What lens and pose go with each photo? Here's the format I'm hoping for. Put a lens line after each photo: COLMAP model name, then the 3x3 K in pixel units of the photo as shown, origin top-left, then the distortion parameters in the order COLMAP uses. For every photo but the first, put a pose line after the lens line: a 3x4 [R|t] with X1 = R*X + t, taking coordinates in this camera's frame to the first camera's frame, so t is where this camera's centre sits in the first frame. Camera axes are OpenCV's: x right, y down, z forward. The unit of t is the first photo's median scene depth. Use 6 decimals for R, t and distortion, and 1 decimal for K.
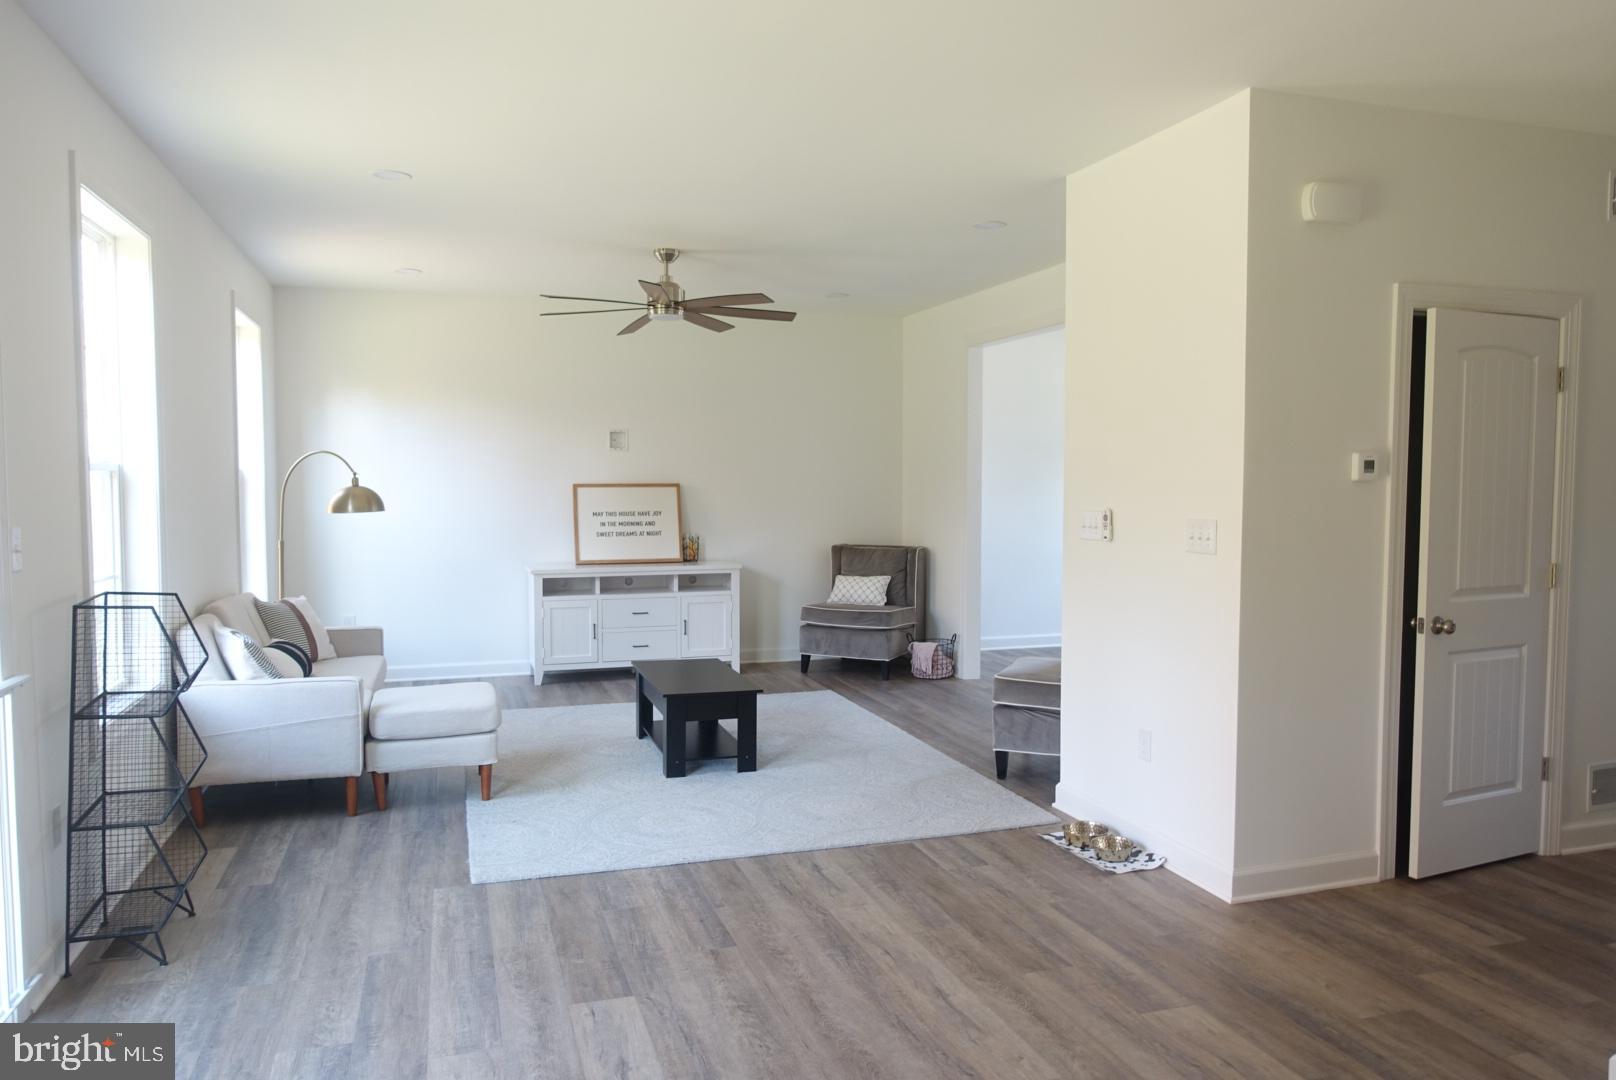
lens RADIAL K [[1111.2, 0, 808.0], [0, 1111.2, 540.0], [0, 0, 1]] dist [-0.006301, 0.001611]
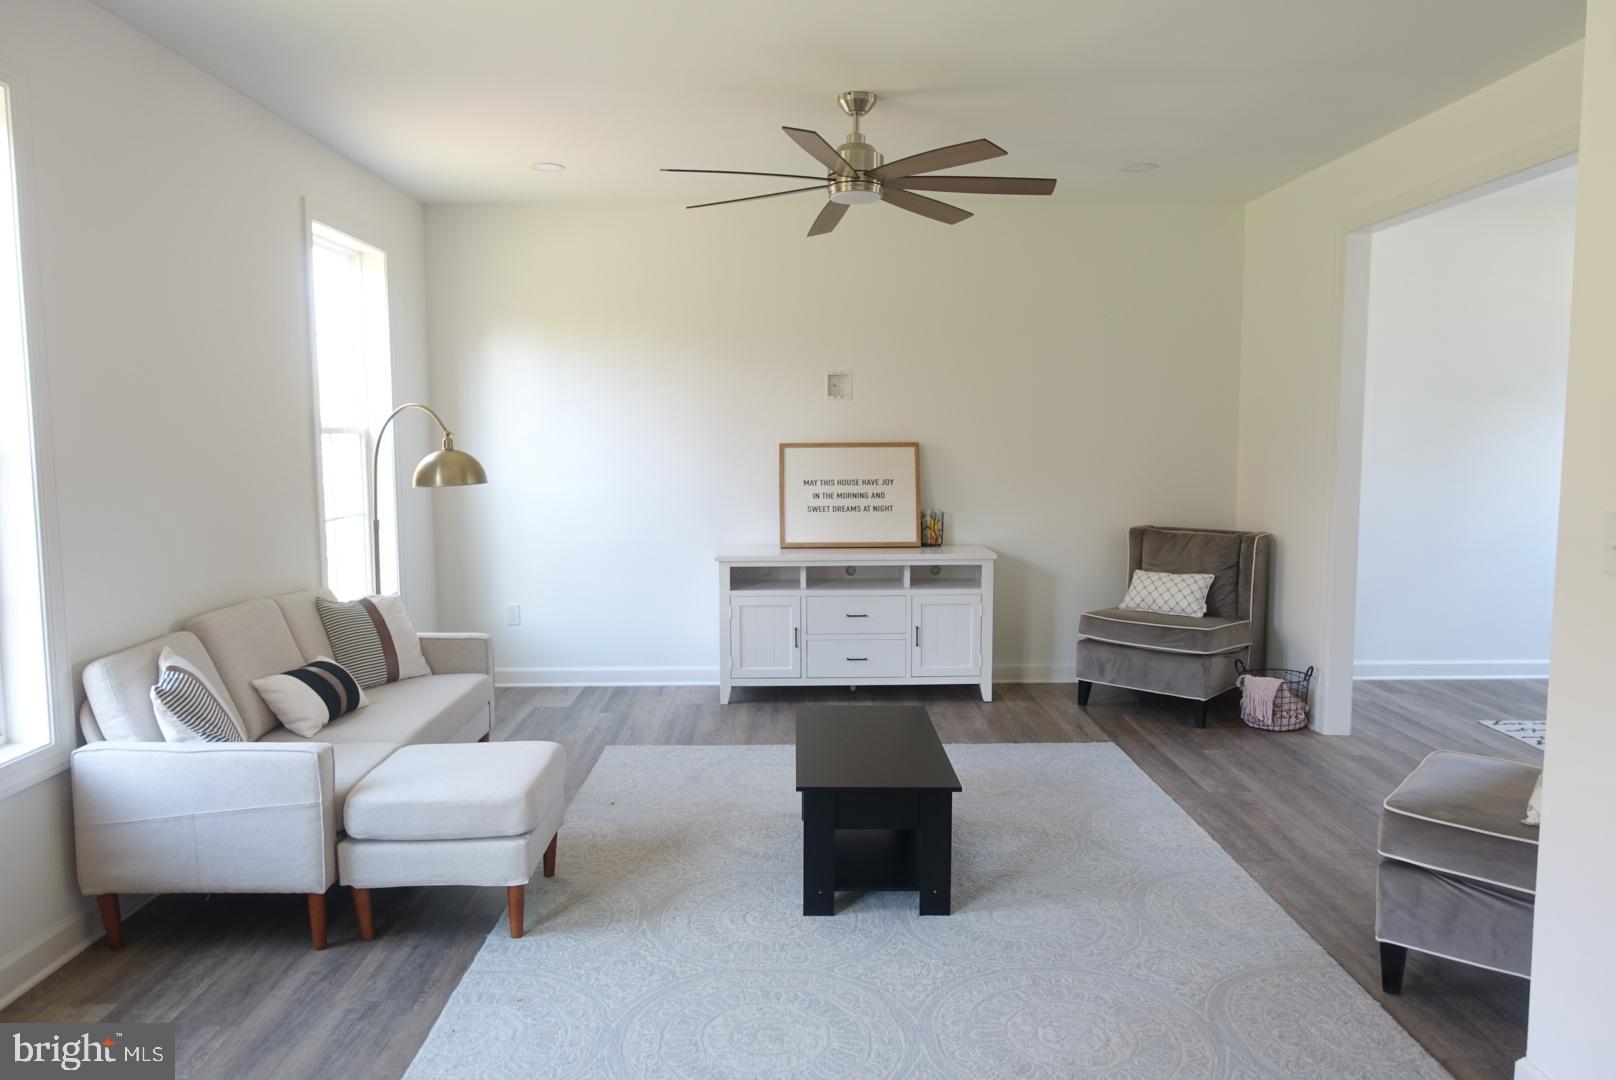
lens RADIAL K [[1111.2, 0, 808.0], [0, 1111.2, 540.0], [0, 0, 1]] dist [-0.006301, 0.001611]
pose [[0.954965, 0.022999, -0.295825, 0.038787], [-0.010119, 0.998936, 0.044997, -0.018959], [0.296545, -0.039977, 0.954182, 0.276159]]
